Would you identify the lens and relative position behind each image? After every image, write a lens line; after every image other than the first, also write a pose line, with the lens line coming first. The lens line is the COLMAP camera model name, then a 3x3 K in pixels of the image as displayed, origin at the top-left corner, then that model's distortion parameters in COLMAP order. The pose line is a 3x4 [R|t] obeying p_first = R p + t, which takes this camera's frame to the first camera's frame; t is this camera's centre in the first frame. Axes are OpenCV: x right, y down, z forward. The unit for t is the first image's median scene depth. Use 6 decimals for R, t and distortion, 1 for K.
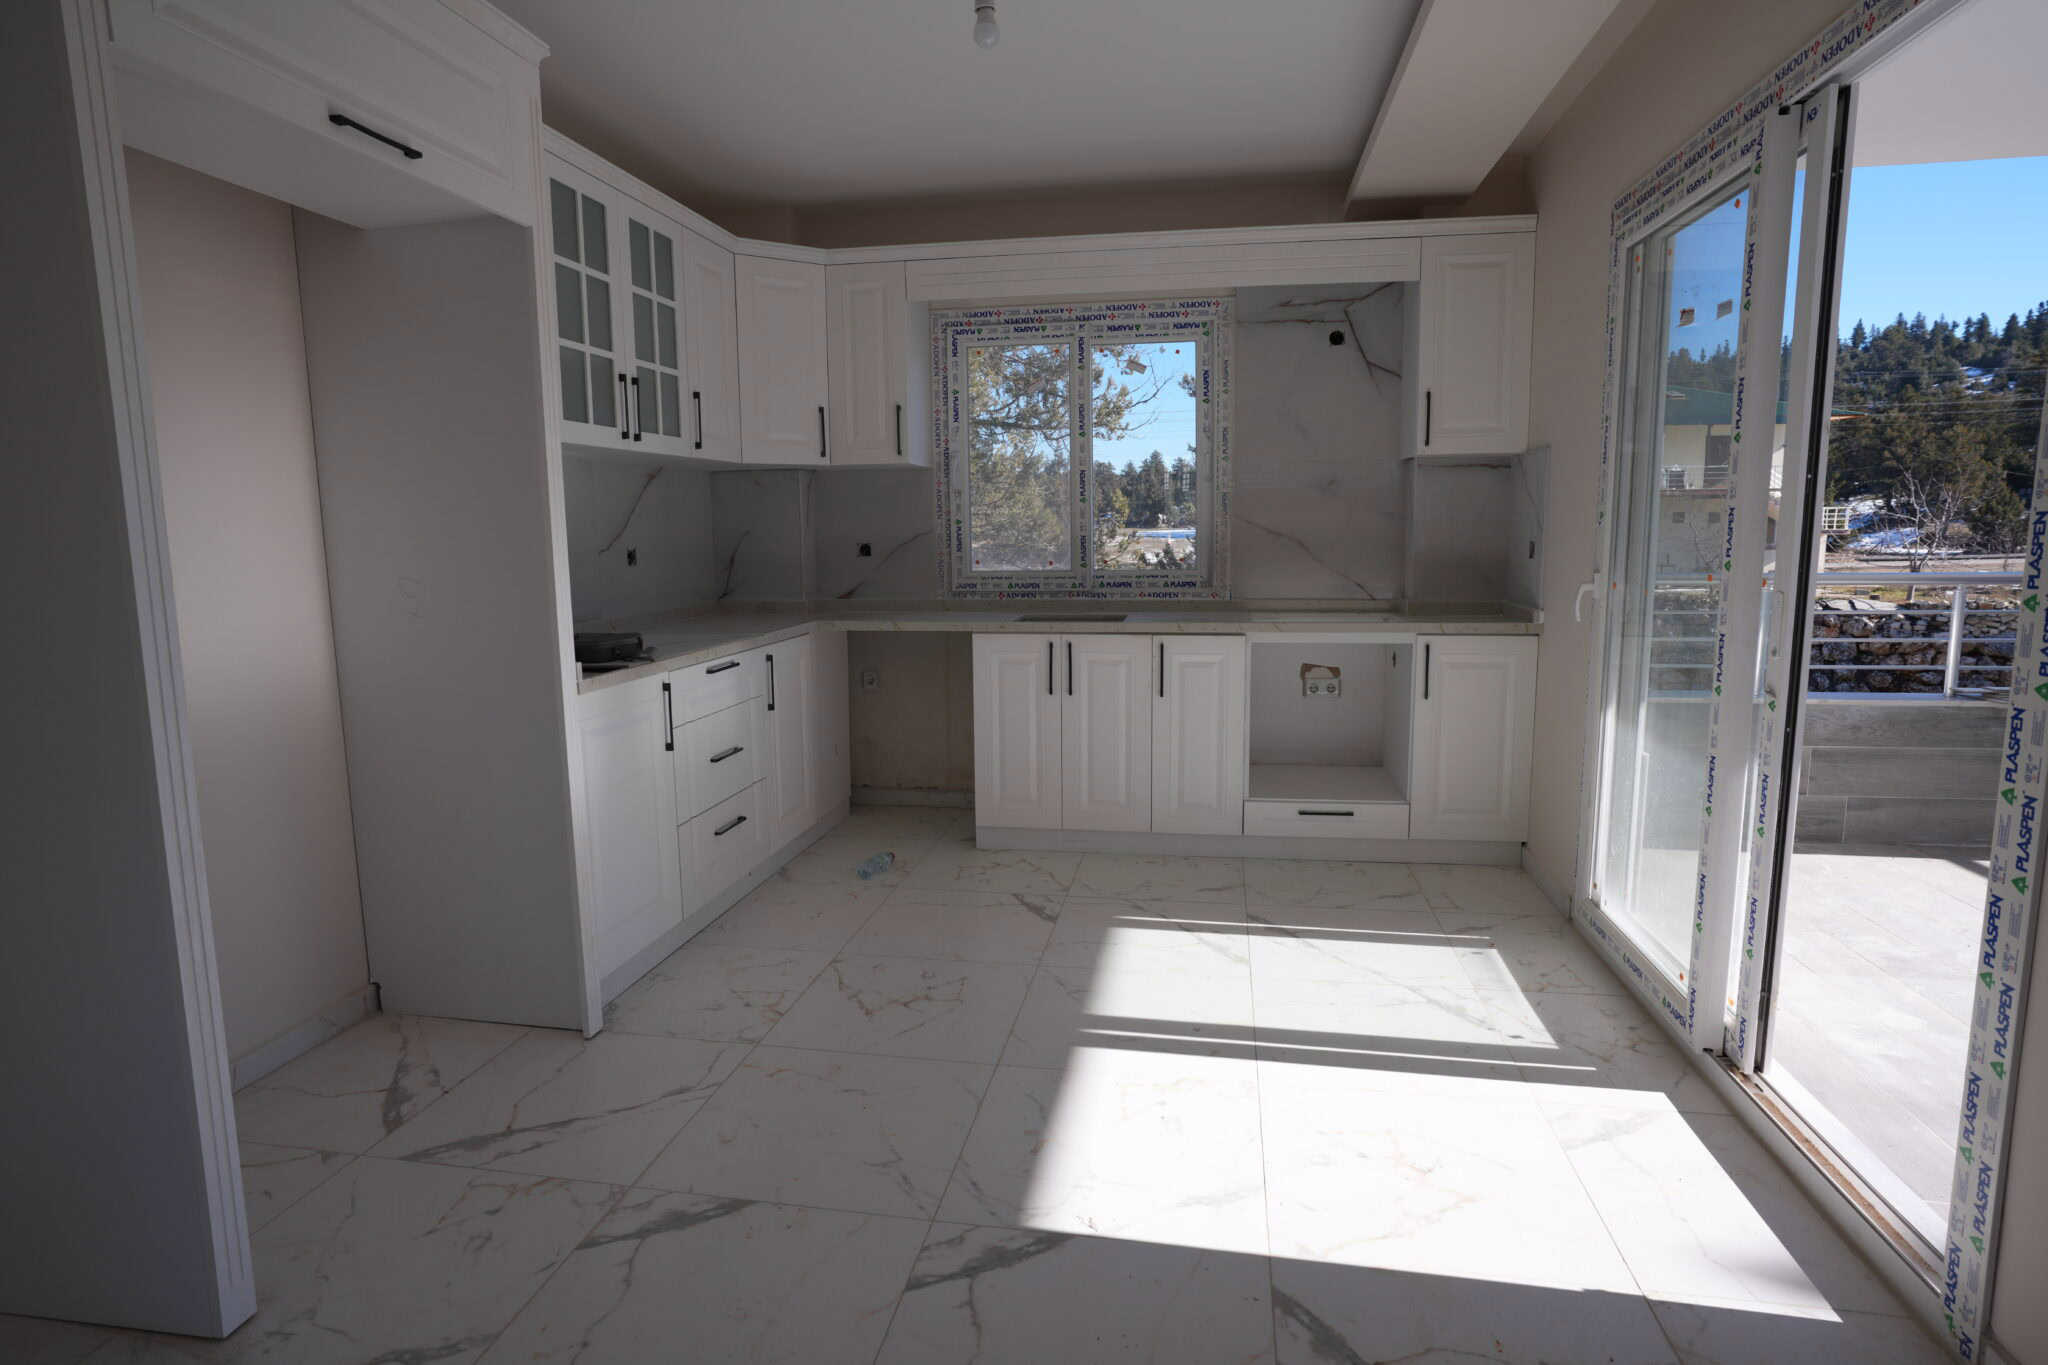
lens RADIAL K [[1102.6, 0, 1019.5], [0, 1102.6, 680.3], [0, 0, 1]] dist [-0.068430, 0.050041]
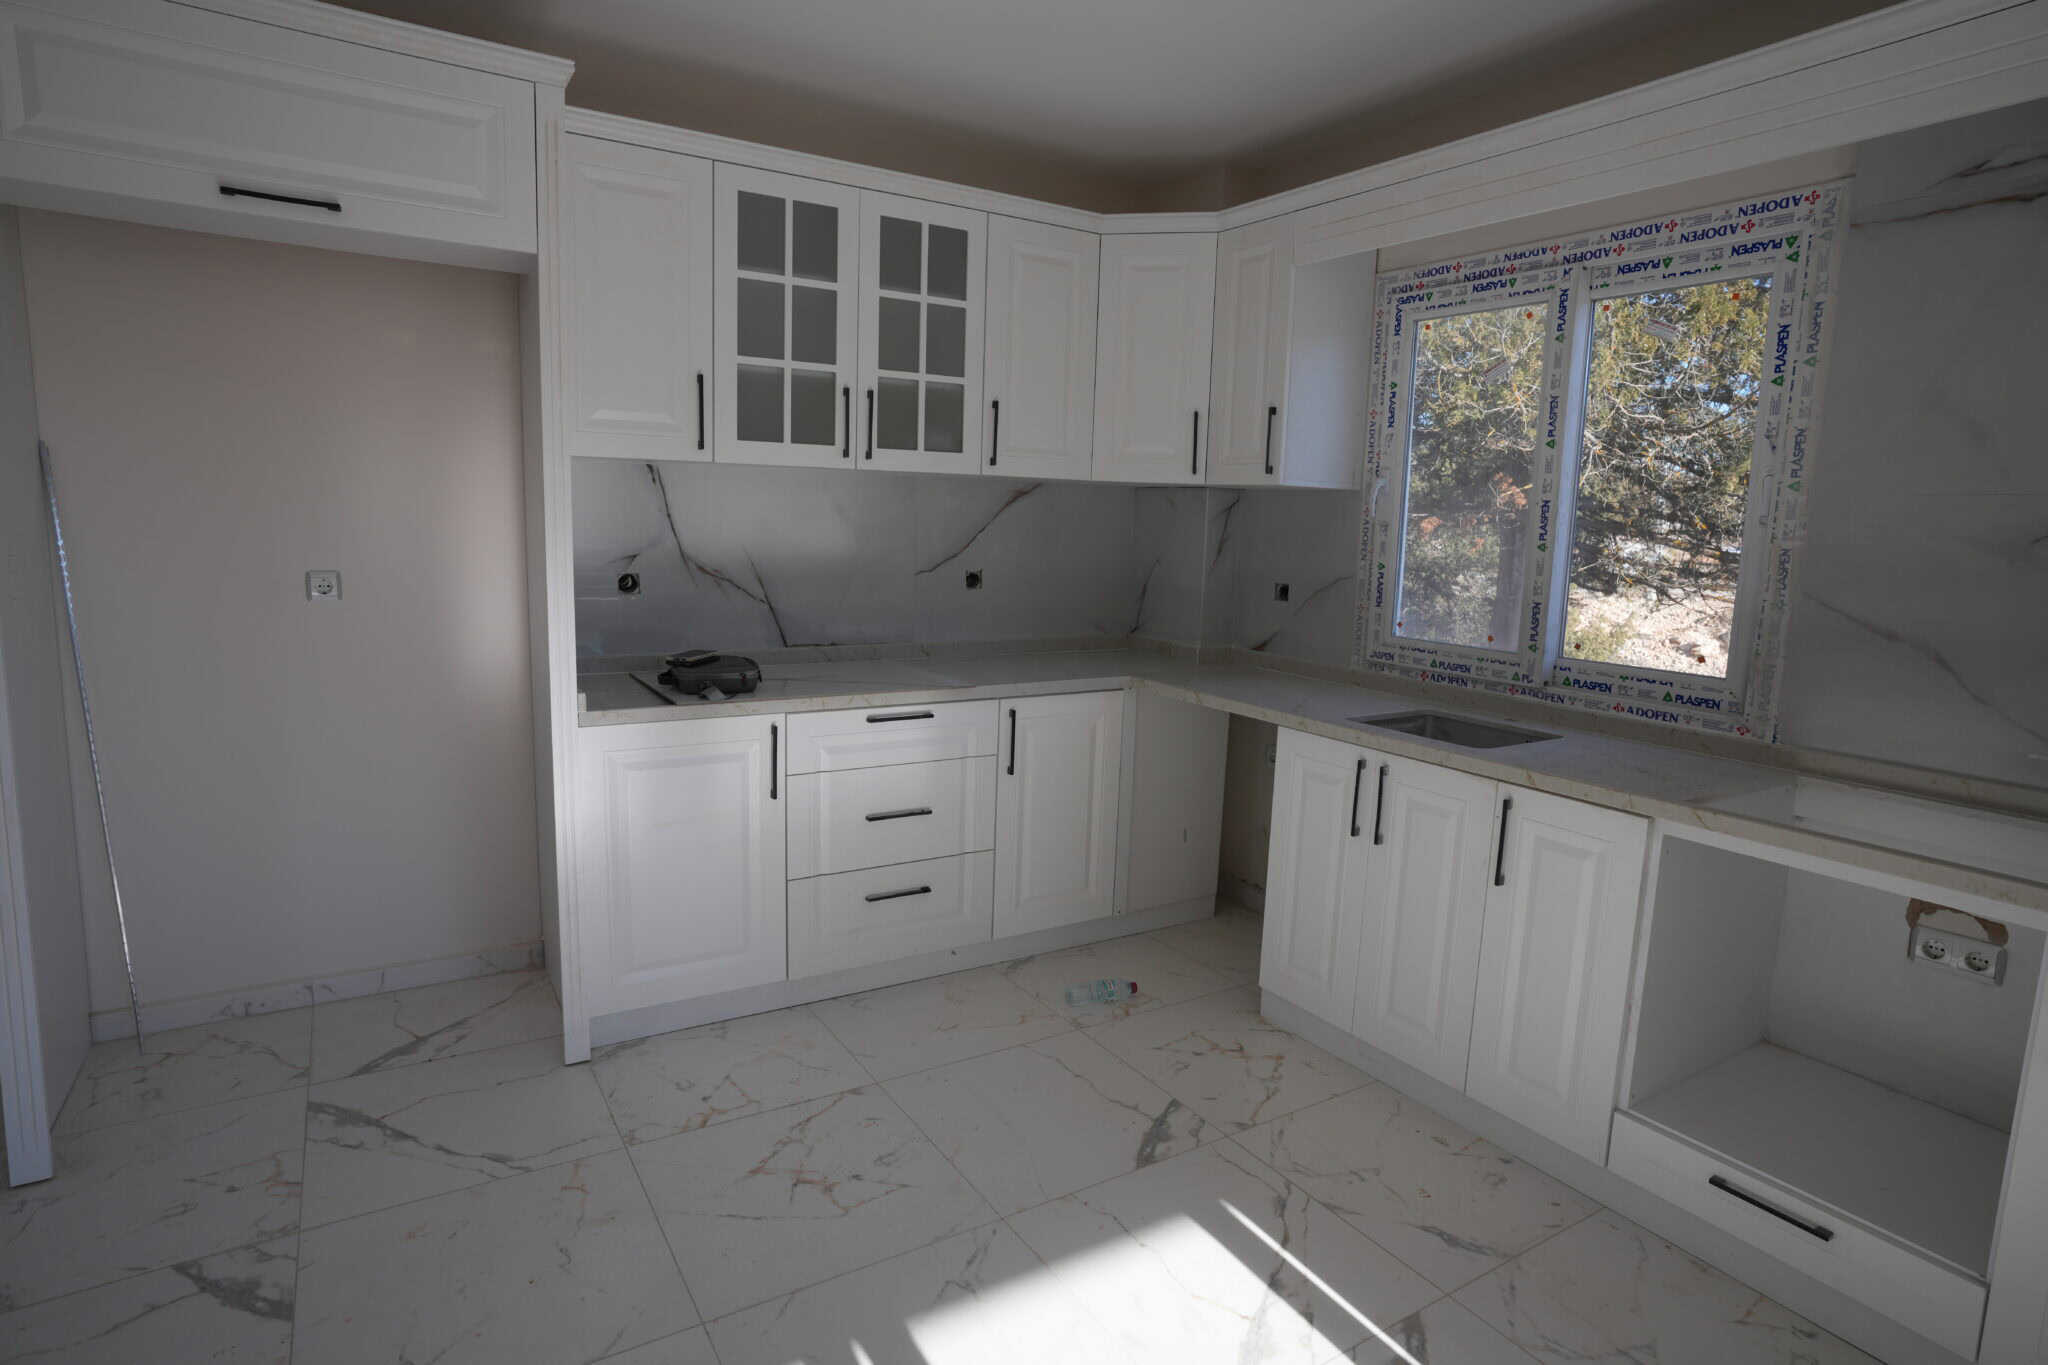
lens RADIAL K [[1102.6, 0, 1019.5], [0, 1102.6, 680.3], [0, 0, 1]] dist [-0.068430, 0.050041]
pose [[0.667174, 0.146045, -0.730445, 0.361337], [-0.144076, 0.987375, 0.065820, -0.093925], [0.730836, 0.061326, 0.679793, 0.390252]]
